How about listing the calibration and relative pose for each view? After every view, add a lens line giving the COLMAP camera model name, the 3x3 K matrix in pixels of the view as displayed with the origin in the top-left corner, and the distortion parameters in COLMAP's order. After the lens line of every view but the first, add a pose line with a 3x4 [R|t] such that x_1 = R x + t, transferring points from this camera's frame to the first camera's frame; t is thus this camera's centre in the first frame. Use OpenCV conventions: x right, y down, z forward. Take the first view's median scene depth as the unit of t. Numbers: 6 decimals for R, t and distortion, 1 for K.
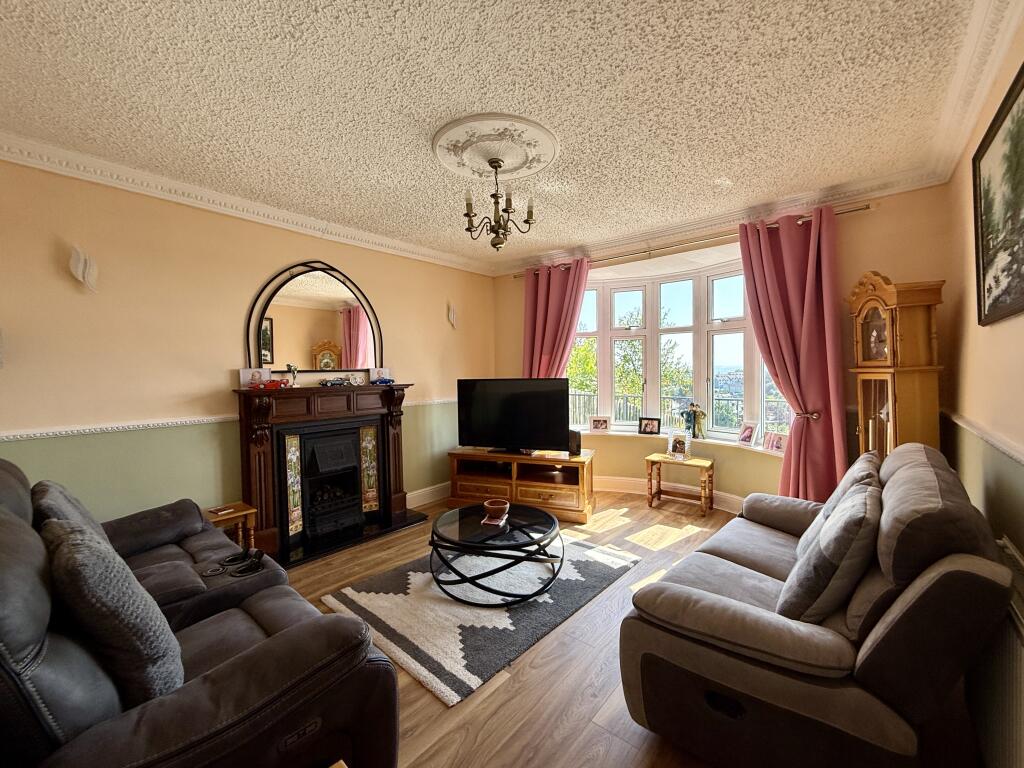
lens RADIAL K [[427.6, 0, 510.0], [0, 427.6, 385.2], [0, 0, 1]] dist [-0.000841, -0.000102]
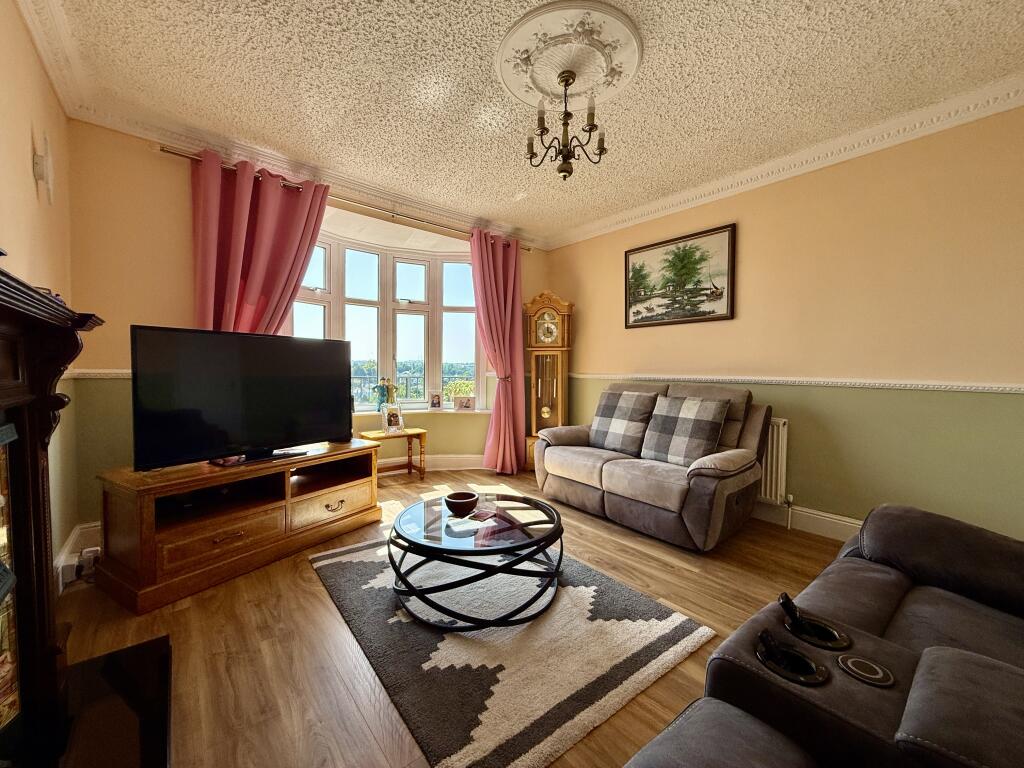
lens RADIAL K [[414.9, 0, 509.7], [0, 414.9, 386.7], [0, 0, 1]] dist [0.001807, -0.000042]
pose [[0.158029, -0.021948, 0.987190, -0.577528], [0.017296, 0.999661, 0.019457, 0.057686], [-0.987283, 0.013999, 0.158355, 0.634744]]
